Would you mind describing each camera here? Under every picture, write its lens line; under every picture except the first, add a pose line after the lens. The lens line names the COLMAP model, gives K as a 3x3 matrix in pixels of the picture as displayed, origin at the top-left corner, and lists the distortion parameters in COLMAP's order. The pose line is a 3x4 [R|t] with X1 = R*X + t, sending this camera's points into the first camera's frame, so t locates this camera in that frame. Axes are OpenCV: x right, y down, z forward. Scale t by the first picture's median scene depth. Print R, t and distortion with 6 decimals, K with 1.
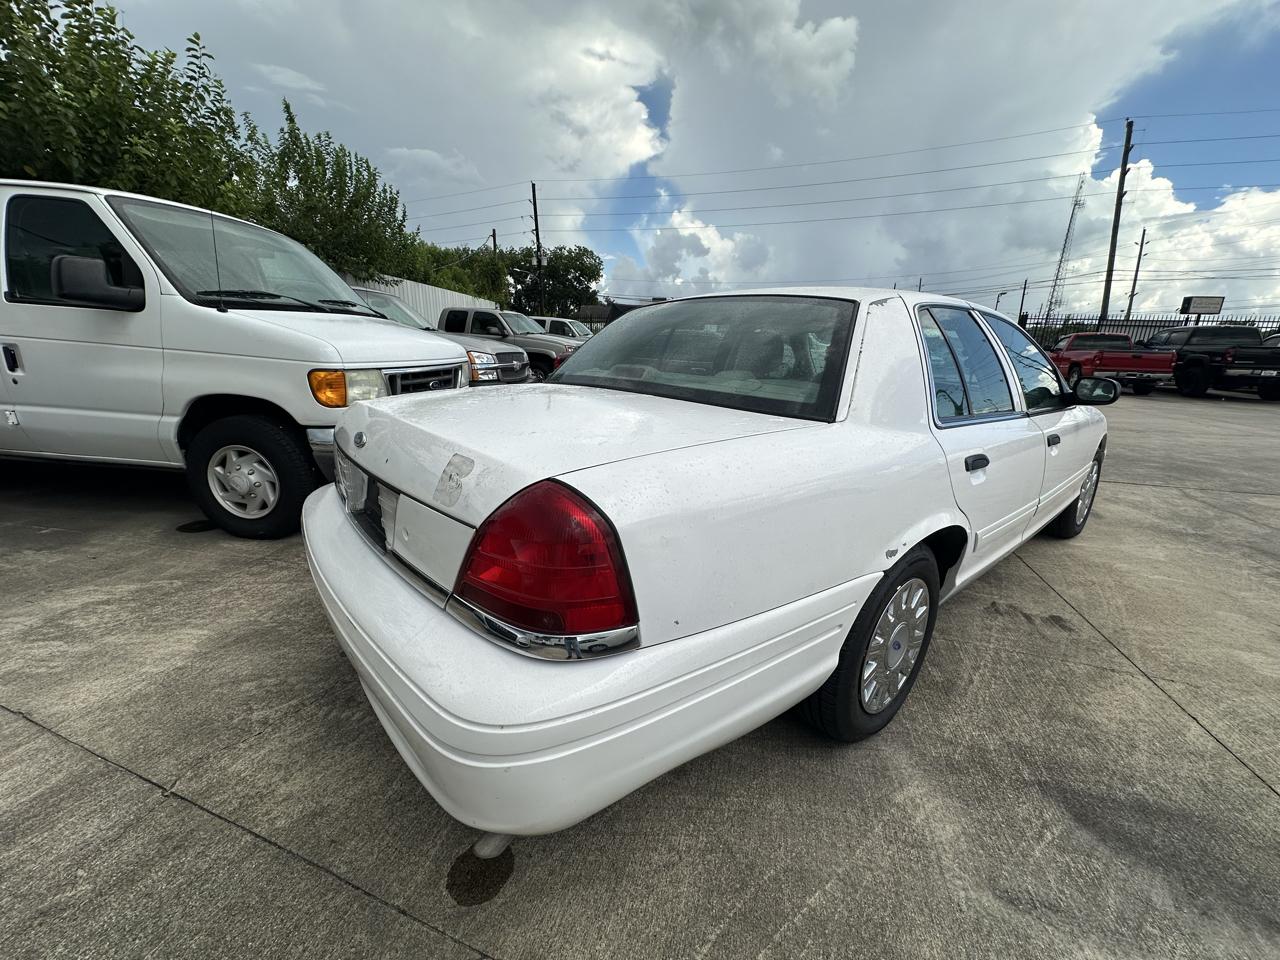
lens RADIAL K [[510.9, 0, 637.8], [0, 510.9, 478.9], [0, 0, 1]] dist [-0.002347, 0.000312]
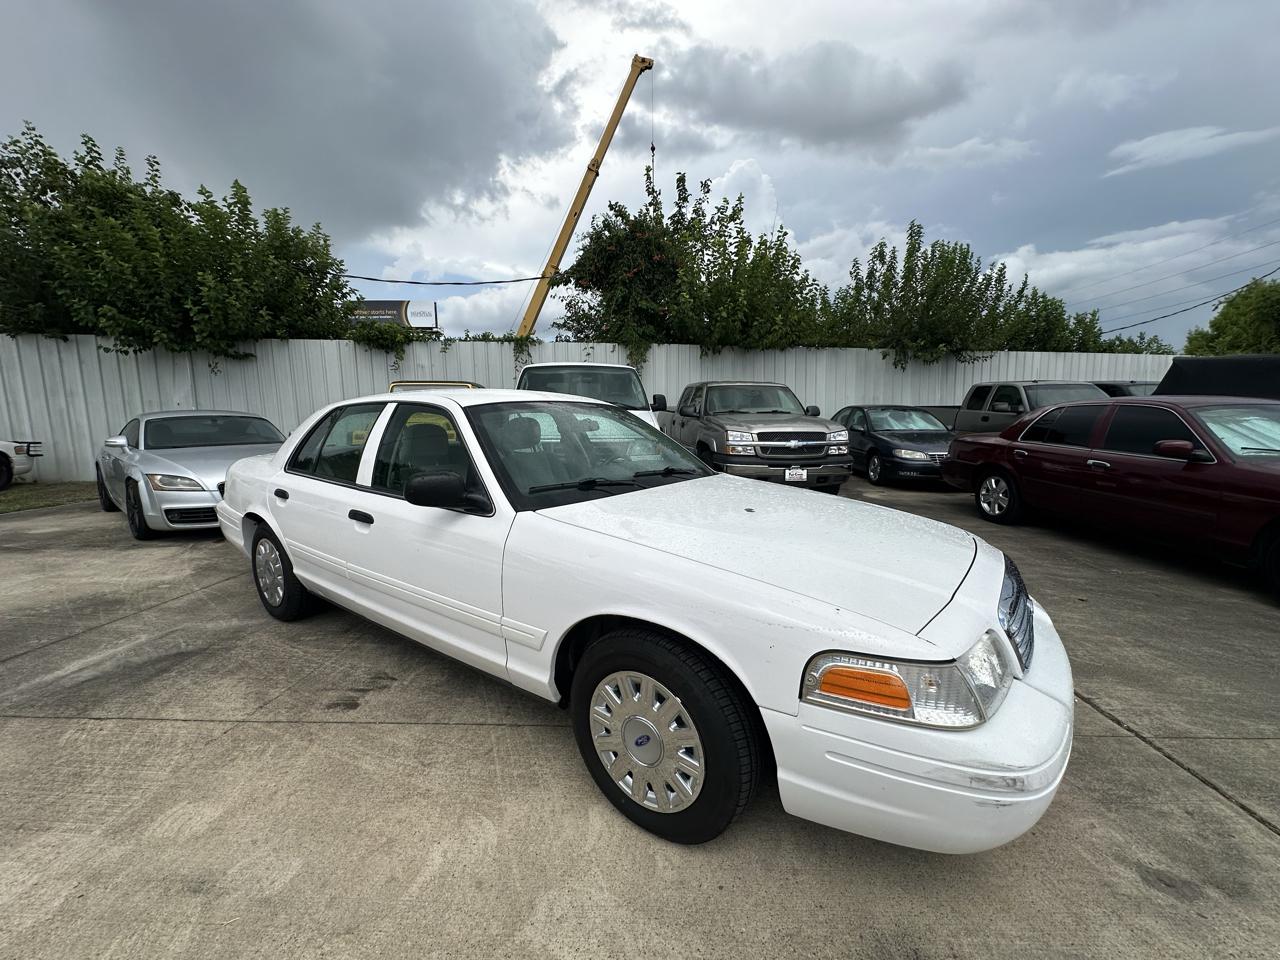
lens RADIAL K [[510.9, 0, 637.8], [0, 510.9, 478.9], [0, 0, 1]] dist [-0.002347, 0.000312]
pose [[0.244662, 0.102554, -0.964170, 1.525375], [-0.241272, 0.969553, 0.041902, -0.259959], [0.939110, 0.222375, 0.261956, 0.960825]]
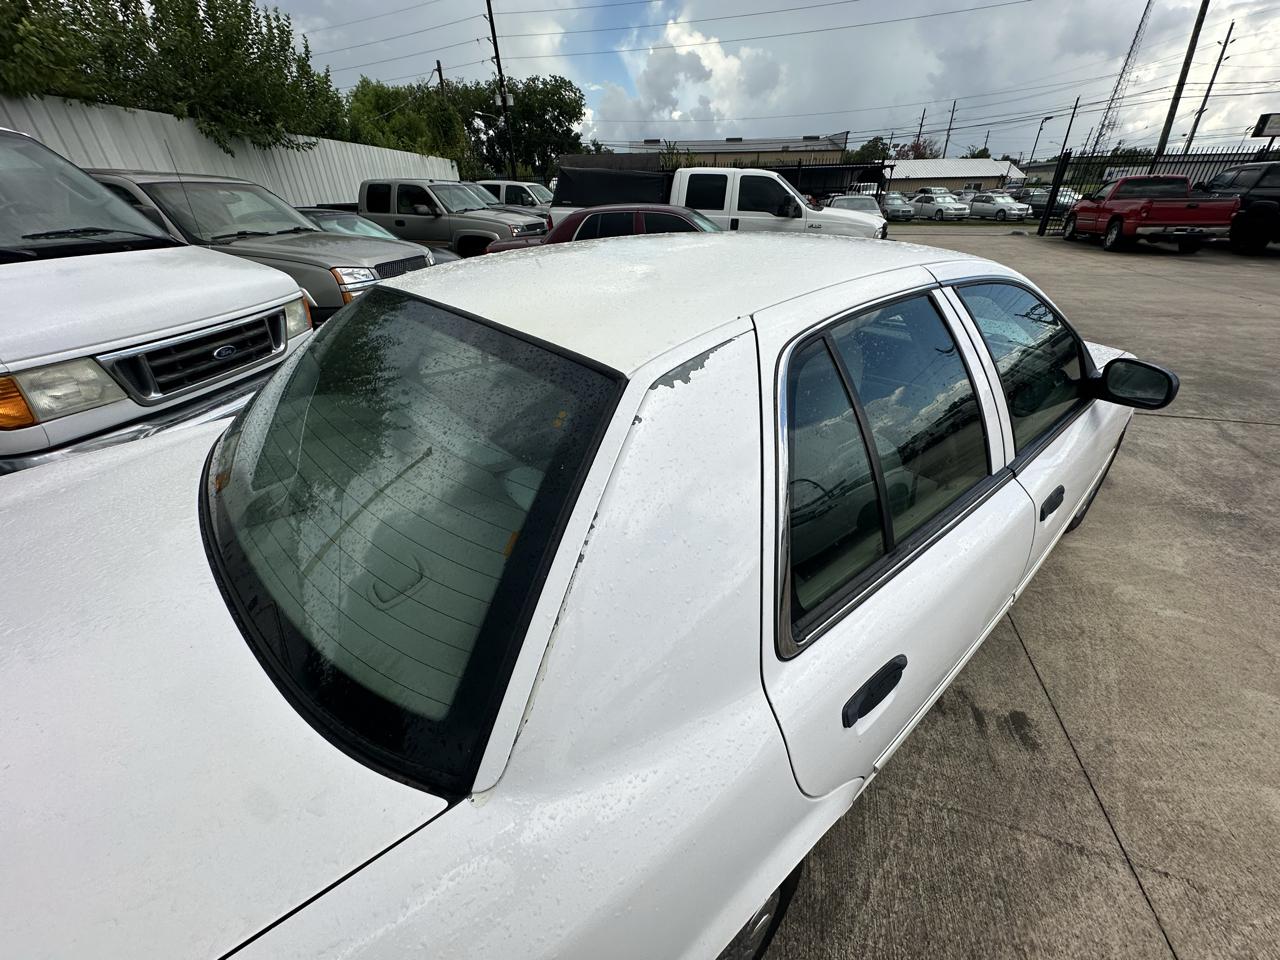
lens RADIAL K [[510.9, 0, 637.8], [0, 510.9, 478.9], [0, 0, 1]] dist [-0.002347, 0.000312]
pose [[0.999232, -0.037282, -0.012091, 0.251290], [0.039108, 0.968801, 0.244737, -0.209969], [0.002590, -0.245021, 0.969514, 0.316501]]
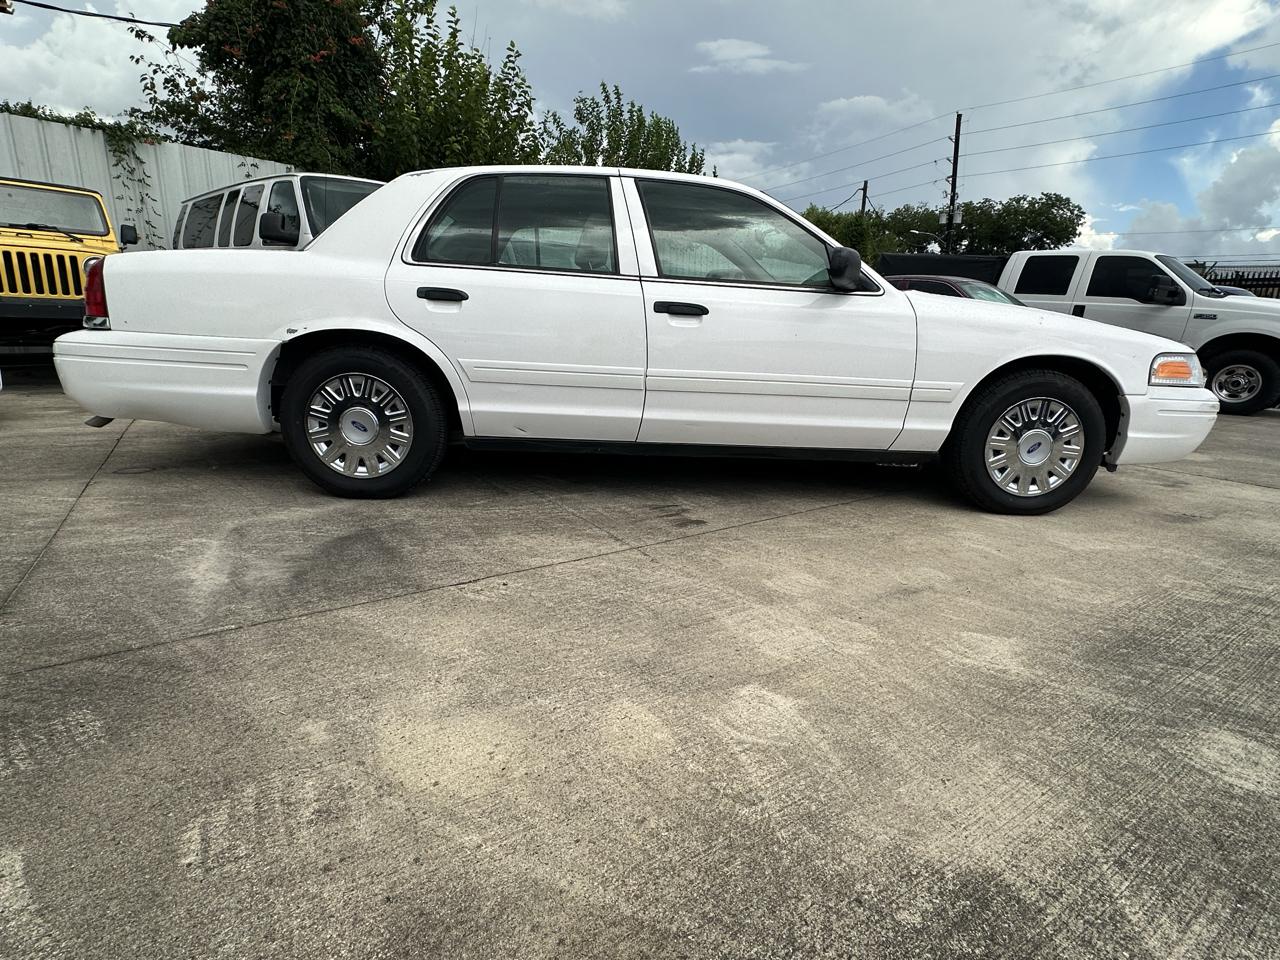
lens RADIAL K [[664.7, 0, 639.3], [0, 664.7, 484.4], [0, 0, 1]] dist [-0.000800, -0.000722]
pose [[0.790784, 0.151687, -0.593002, 1.161028], [-0.174987, 0.984398, 0.018455, 0.172143], [0.586549, 0.089174, 0.804990, 0.025088]]
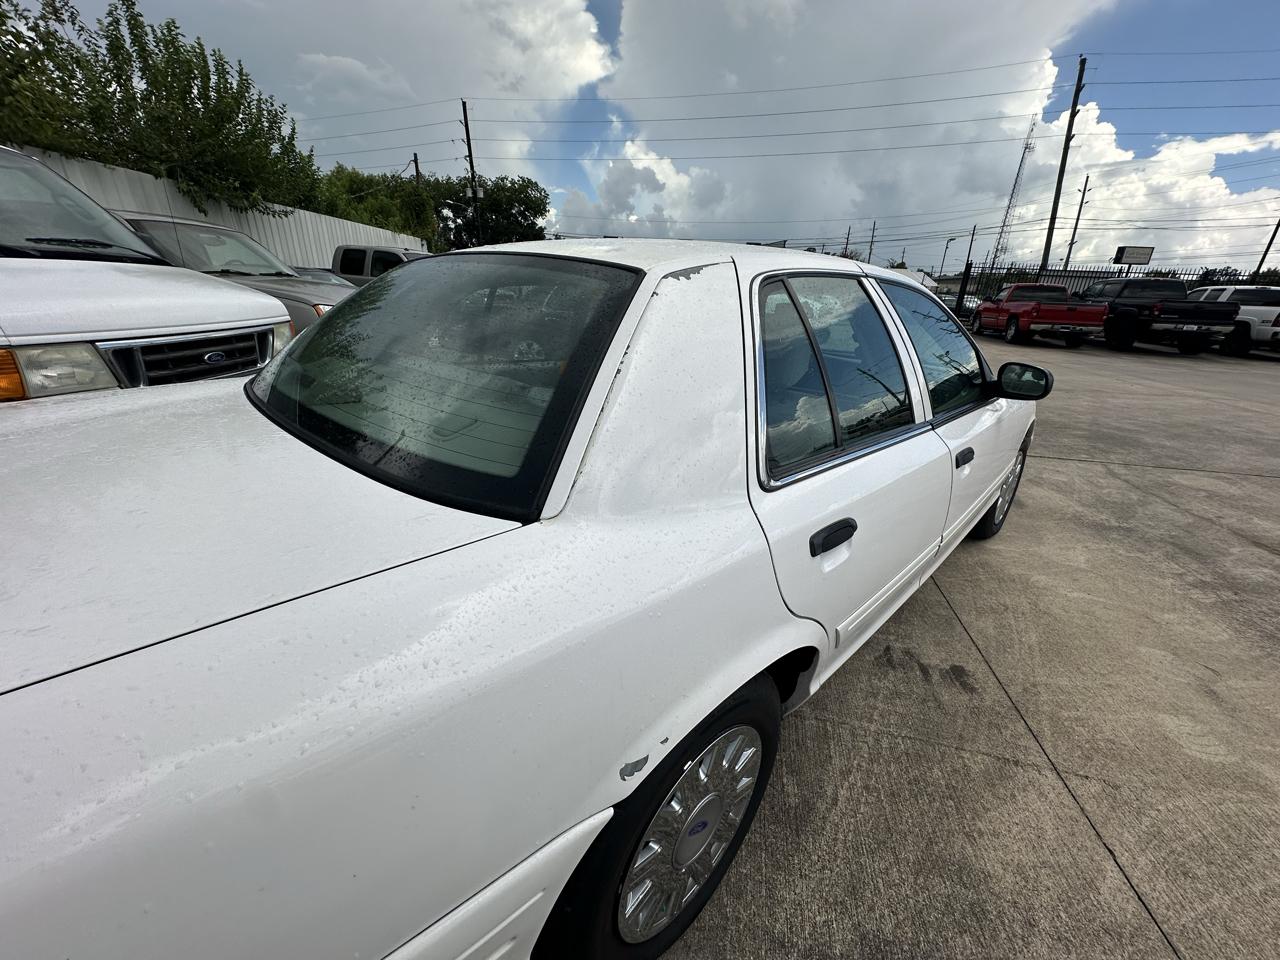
lens RADIAL K [[510.9, 0, 637.8], [0, 510.9, 478.9], [0, 0, 1]] dist [-0.002347, 0.000312]
pose [[0.996439, -0.018559, 0.082249, 0.210211], [0.010036, 0.994646, 0.102854, -0.097260], [-0.083717, -0.101662, 0.991290, 0.224741]]
